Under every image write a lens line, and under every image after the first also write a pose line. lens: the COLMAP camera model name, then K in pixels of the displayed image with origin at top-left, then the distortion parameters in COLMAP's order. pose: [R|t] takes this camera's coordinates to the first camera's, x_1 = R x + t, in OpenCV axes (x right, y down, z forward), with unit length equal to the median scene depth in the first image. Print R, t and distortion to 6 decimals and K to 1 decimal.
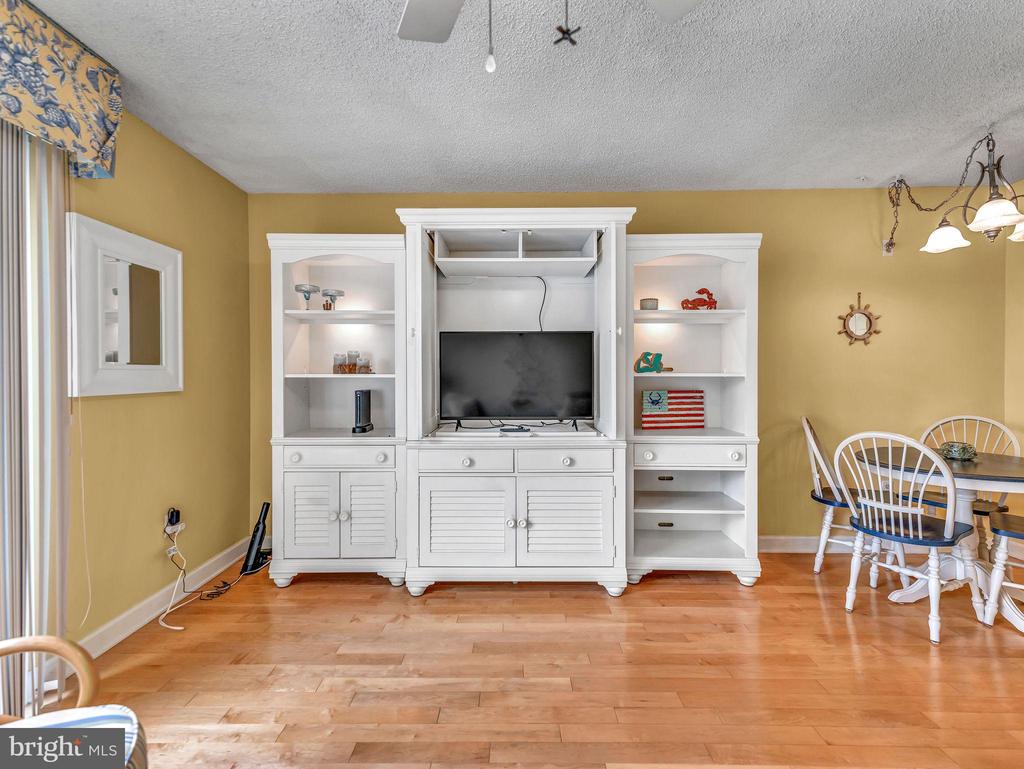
lens RADIAL K [[470.4, 0, 511.3], [0, 470.4, 376.7], [0, 0, 1]] dist [0.012818, -0.000468]
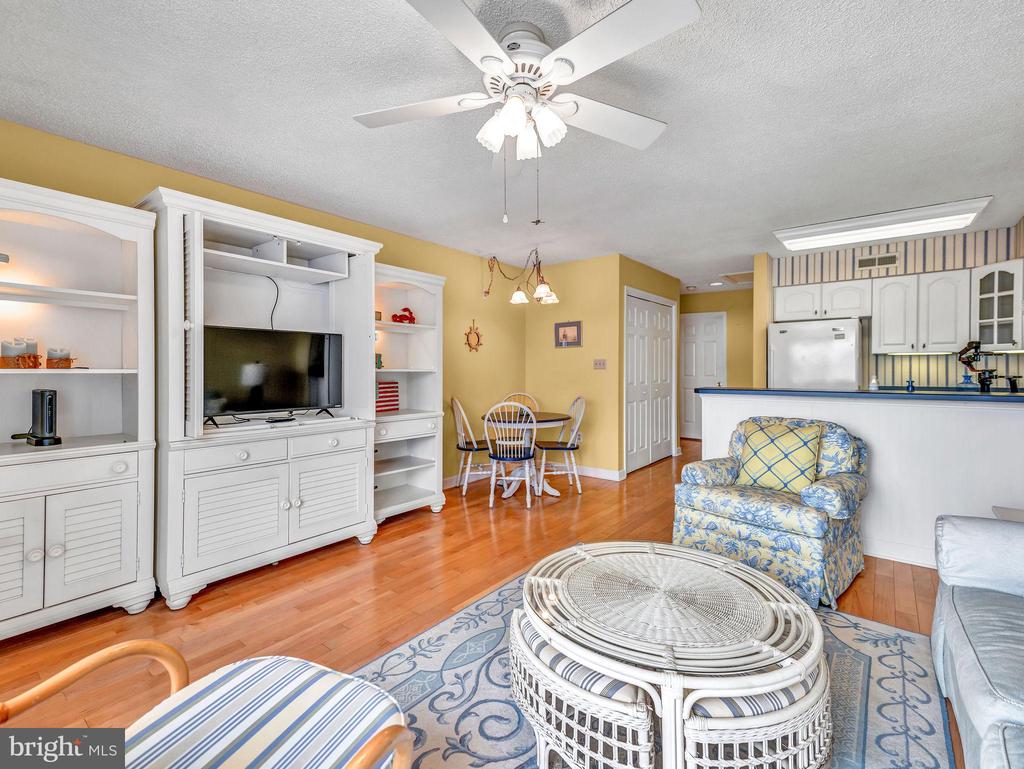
lens RADIAL K [[479.7, 0, 510.5], [0, 479.7, 370.5], [0, 0, 1]] dist [0.011580, -0.000047]
pose [[0.602484, 0.000763, 0.798131, -0.568469], [0.002950, 0.999991, -0.003183, 0.001519], [-0.798126, 0.004272, 0.602476, -0.093067]]
